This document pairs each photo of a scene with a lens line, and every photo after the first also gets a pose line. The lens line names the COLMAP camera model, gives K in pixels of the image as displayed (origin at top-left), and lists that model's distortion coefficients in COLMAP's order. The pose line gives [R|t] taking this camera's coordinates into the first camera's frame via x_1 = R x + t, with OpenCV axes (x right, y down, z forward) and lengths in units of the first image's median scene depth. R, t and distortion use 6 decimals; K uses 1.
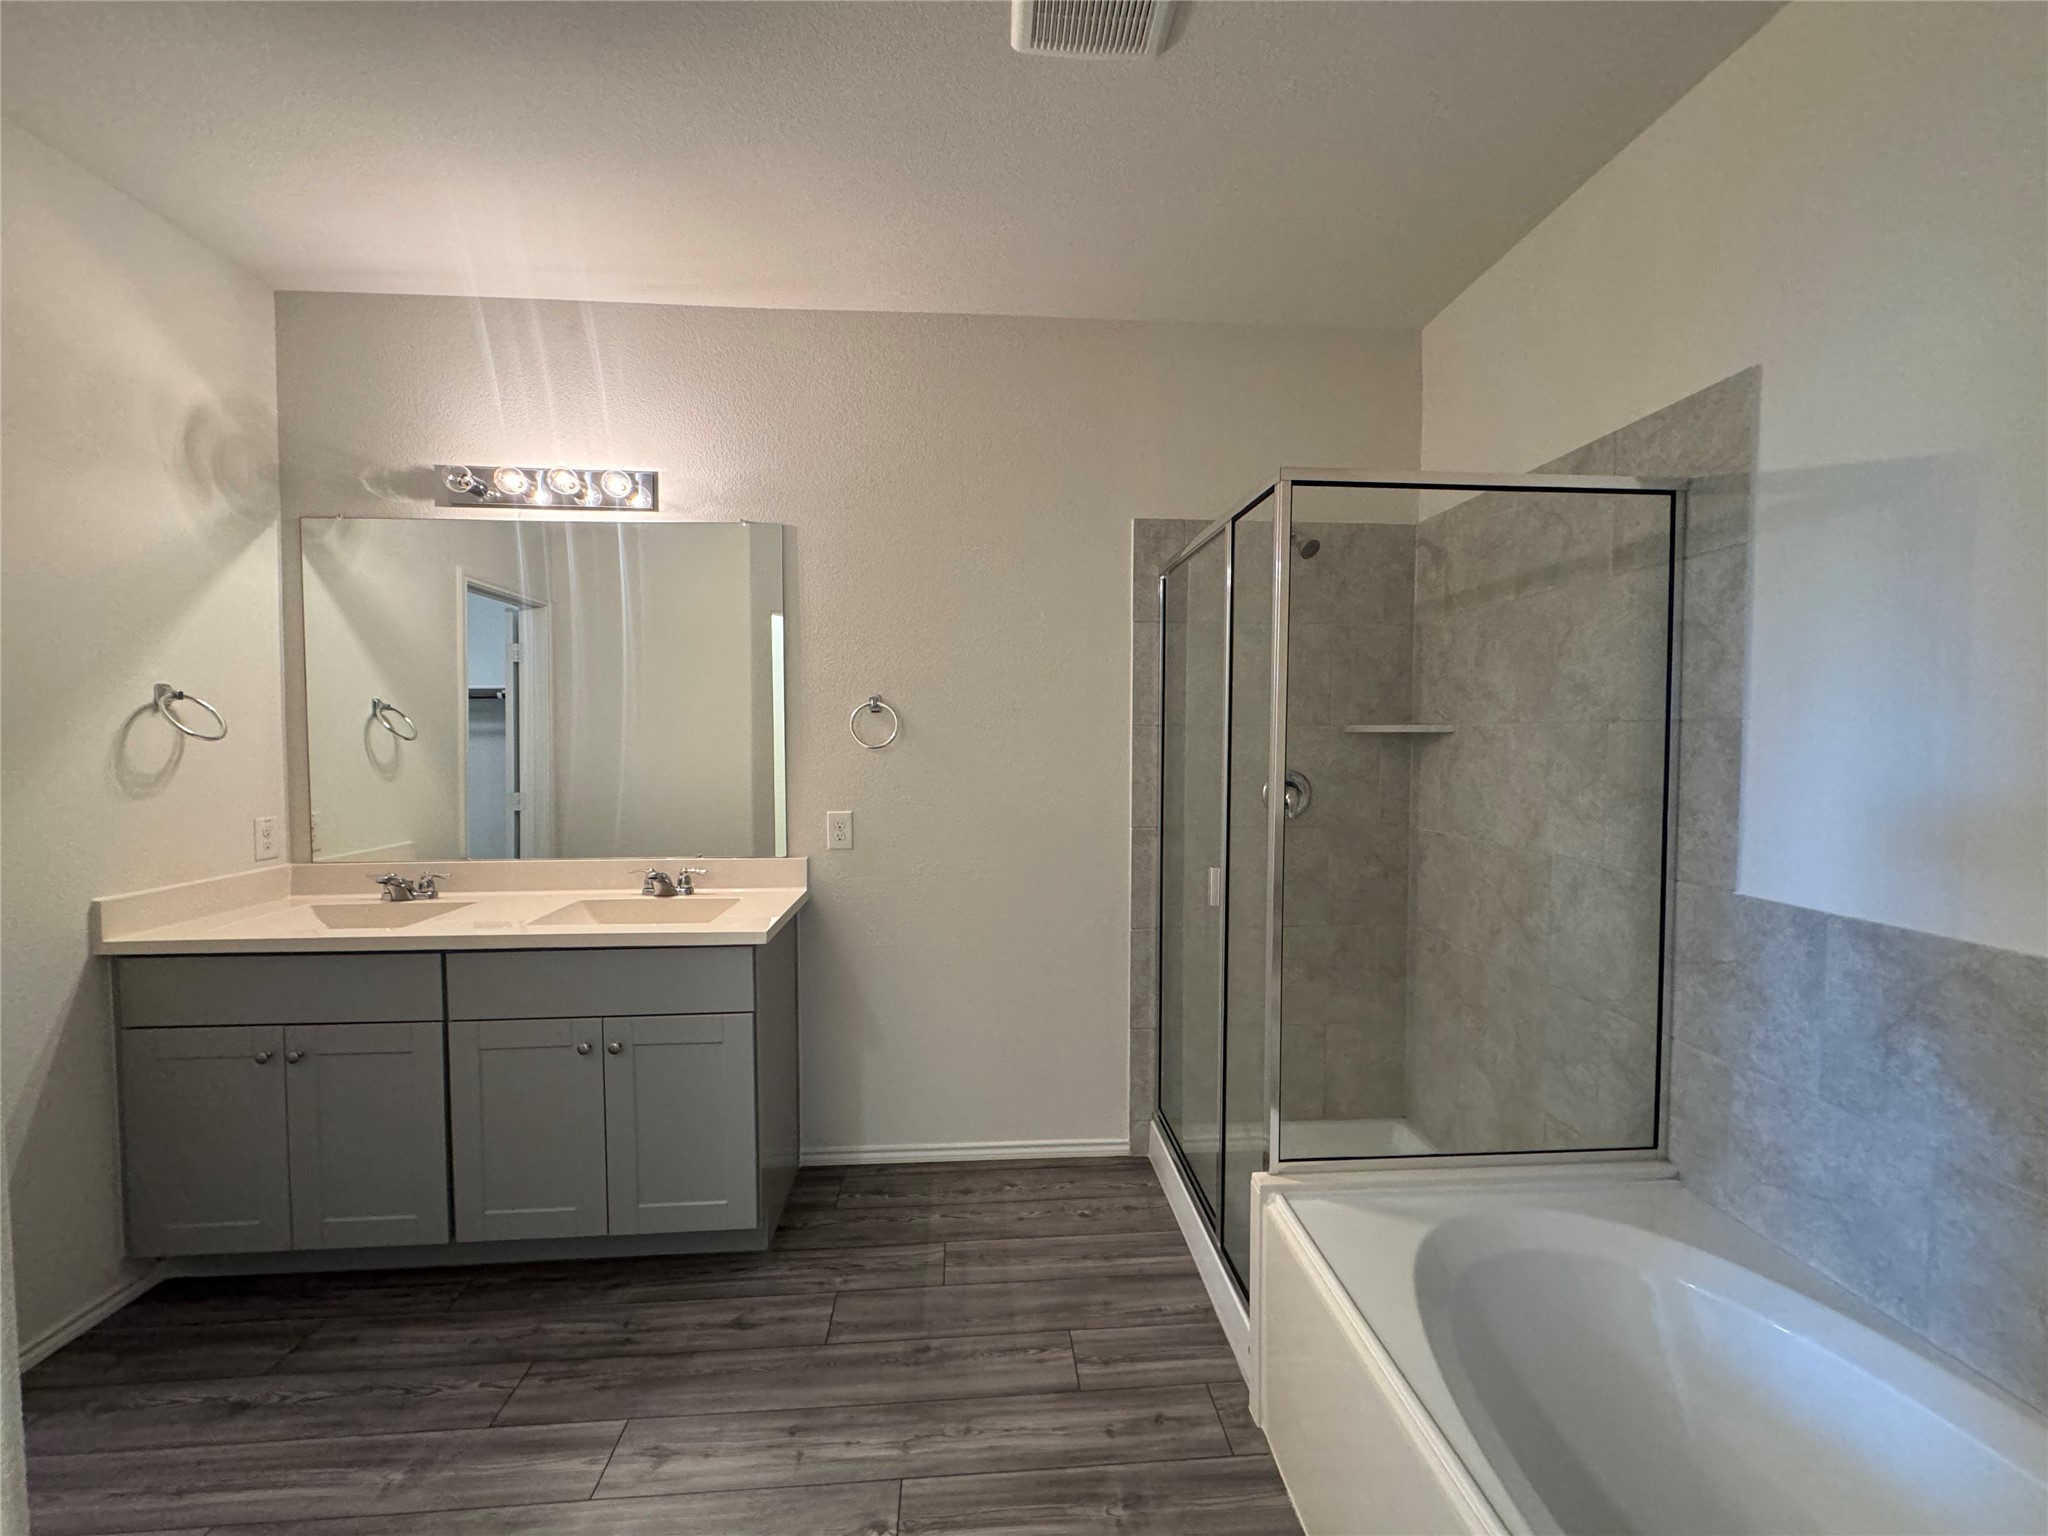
lens RADIAL K [[816.6, 0, 1026.4], [0, 816.6, 763.3], [0, 0, 1]] dist [-0.002826, 0.000544]
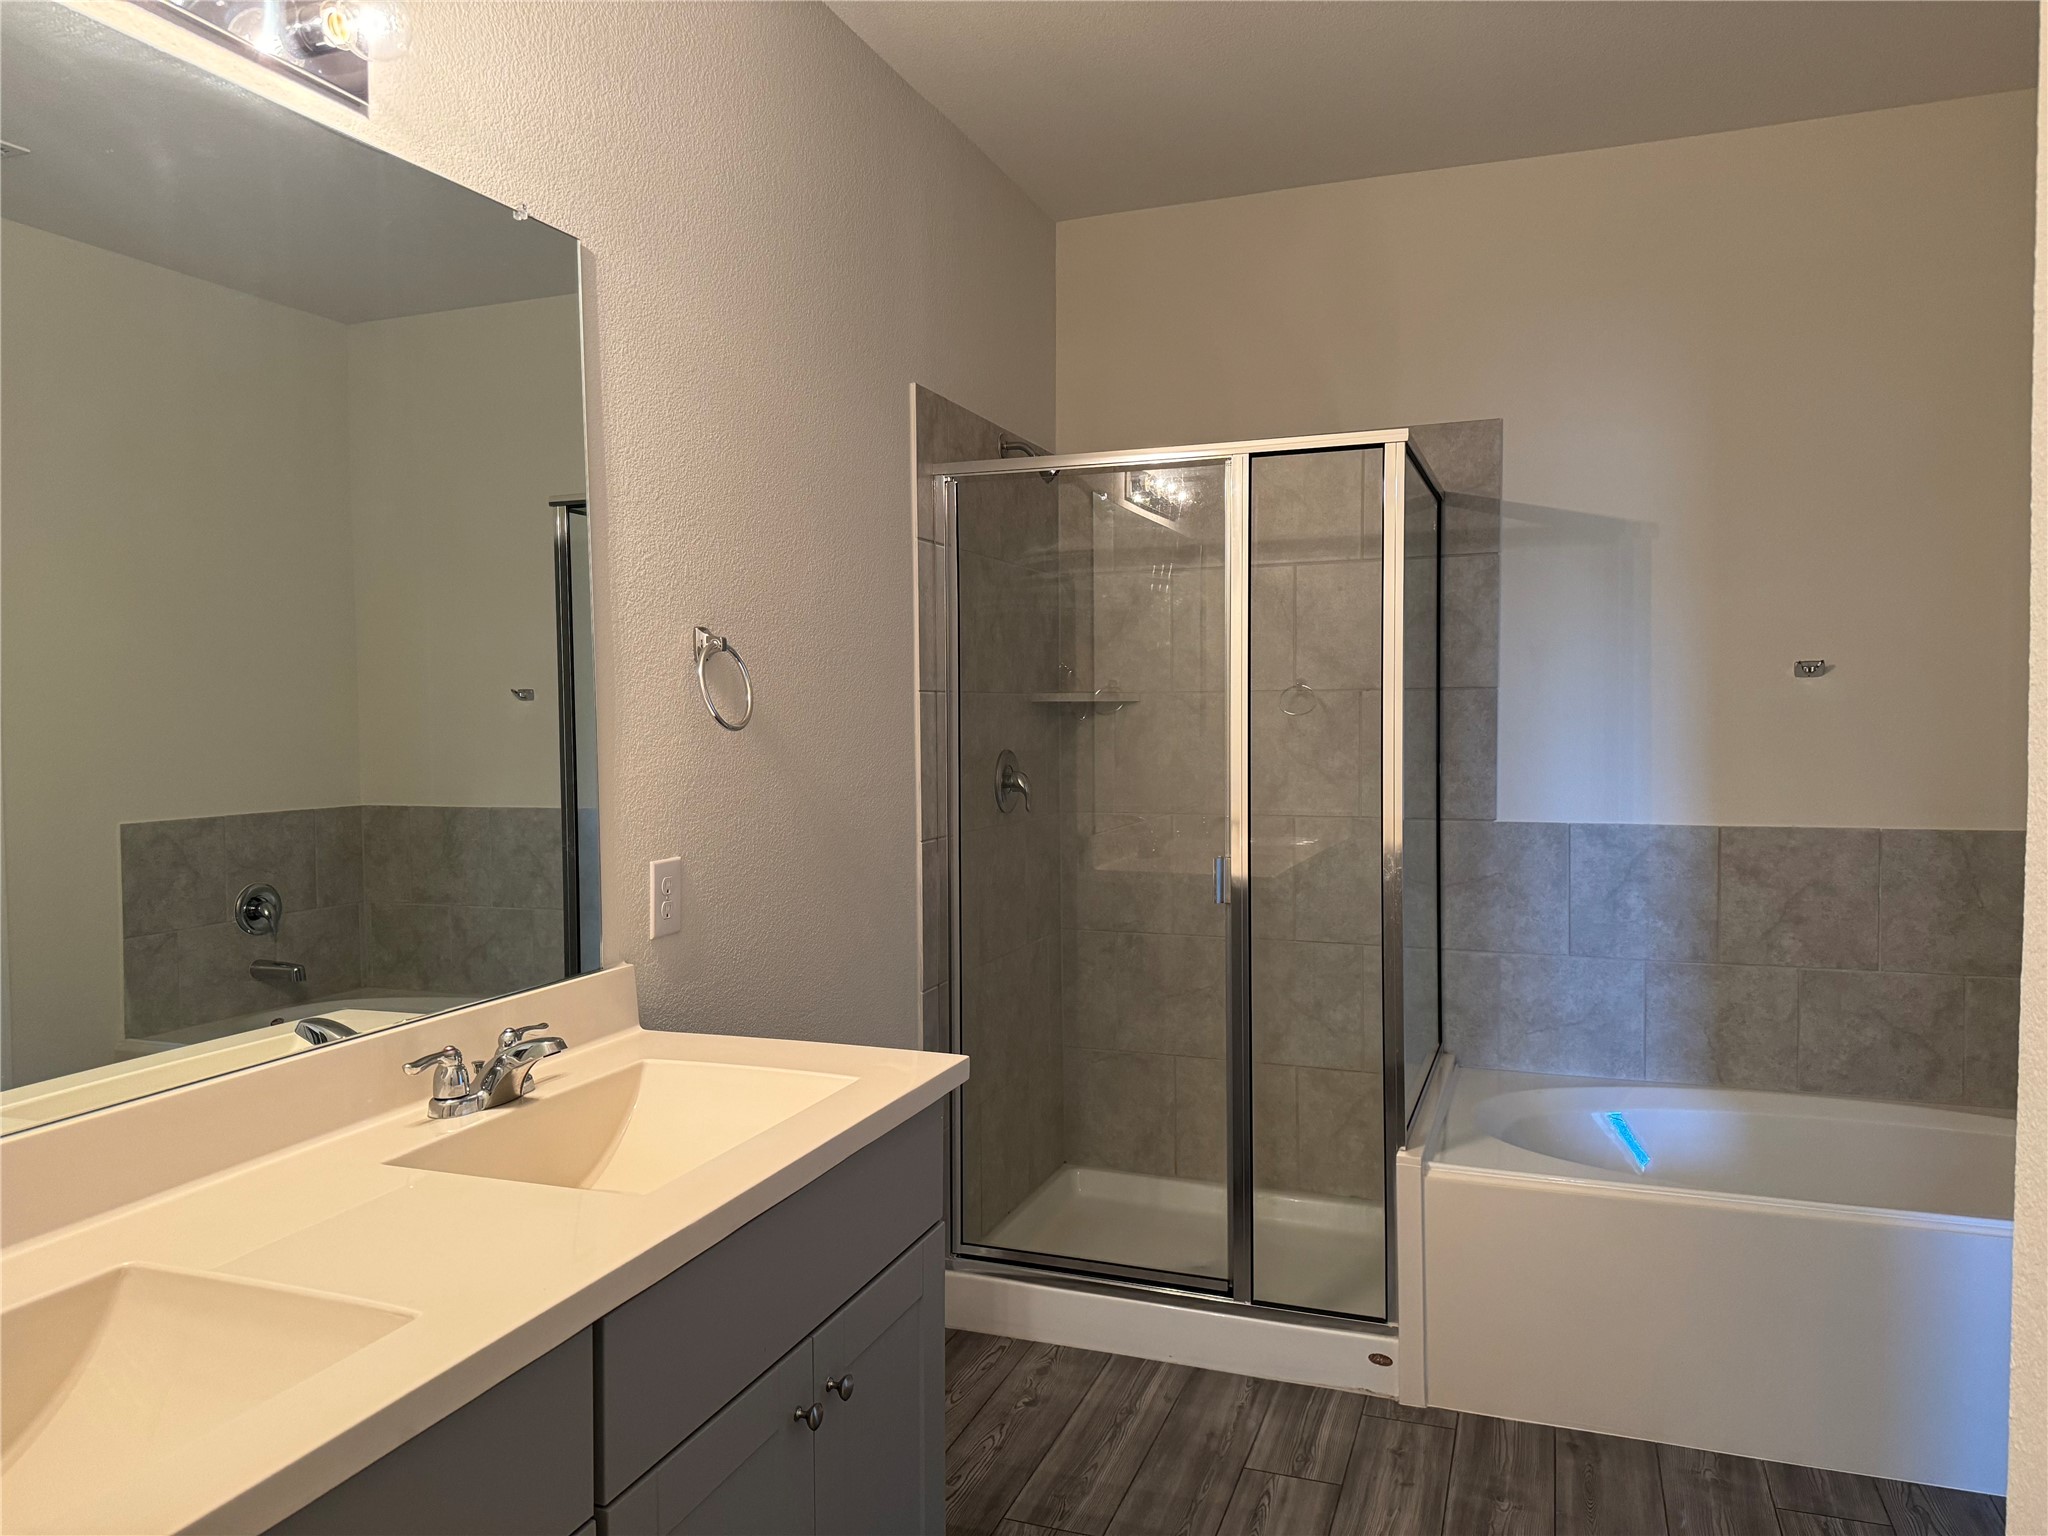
lens RADIAL K [[1459.2, 0, 1030.1], [0, 1459.2, 767.9], [0, 0, 1]] dist [0.039320, -0.009745]
pose [[0.406061, -0.043043, 0.912832, -1.191748], [0.041459, 0.998729, 0.028651, -0.018288], [-0.912905, 0.026211, 0.407330, 0.554683]]
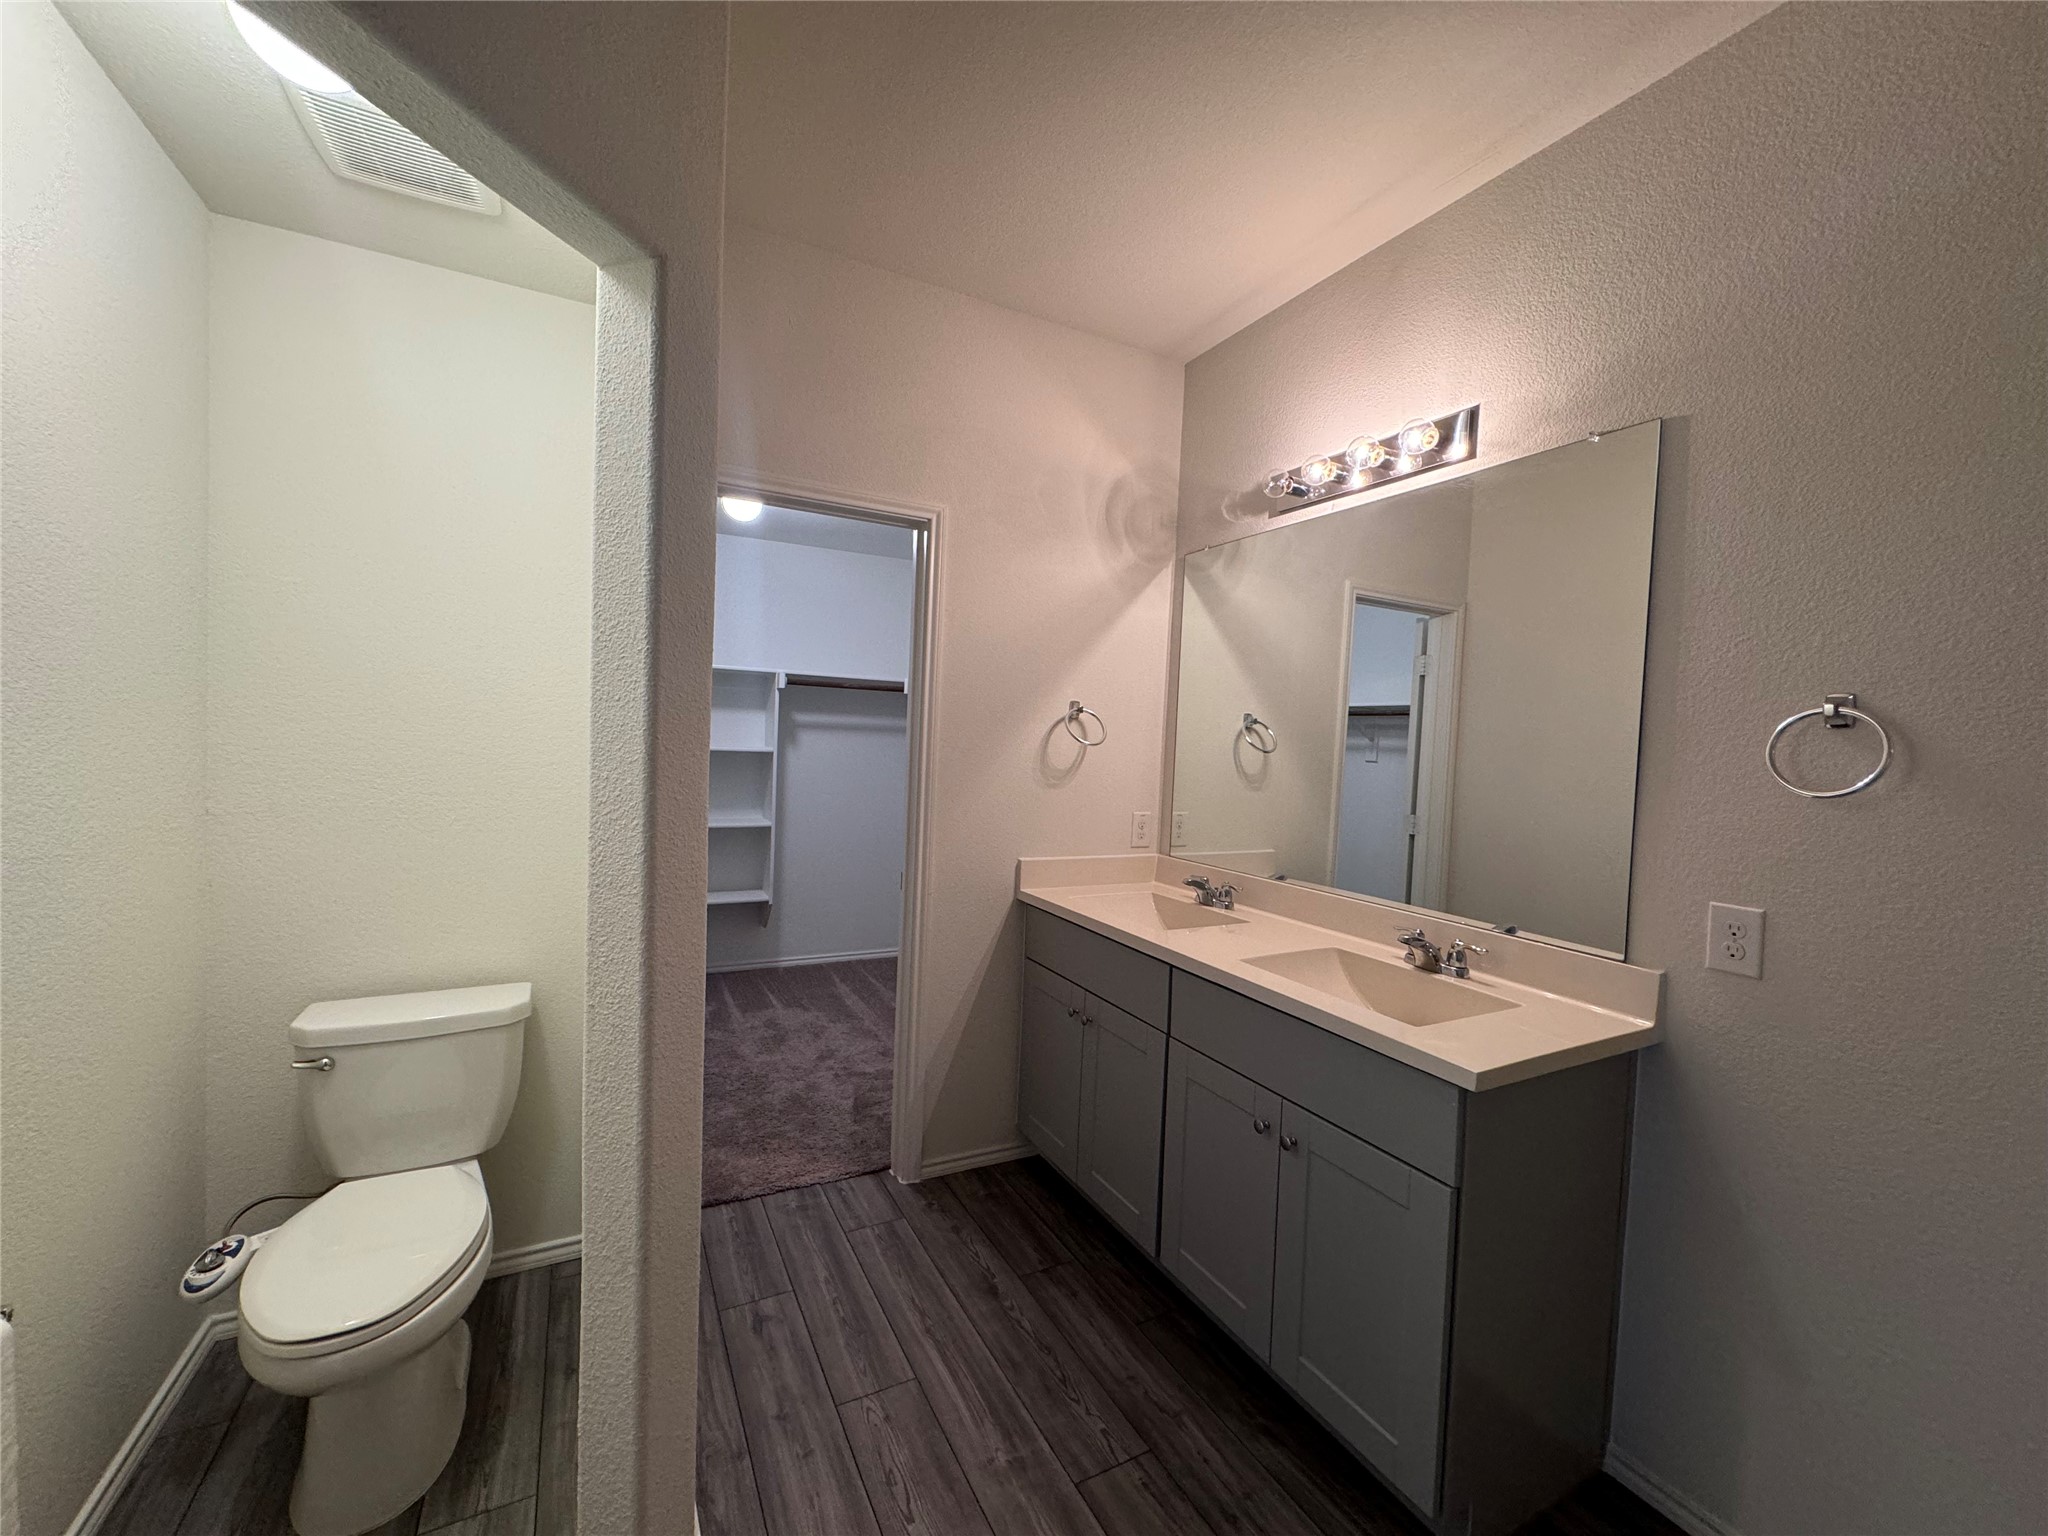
lens RADIAL K [[816.6, 0, 1021.8], [0, 816.6, 768.5], [0, 0, 1]] dist [-0.002826, 0.000544]
pose [[0.396741, 0.051517, -0.916484, 0.103487], [-0.071833, 0.997104, 0.024952, -0.016686], [0.915115, 0.055934, 0.399293, 0.420880]]
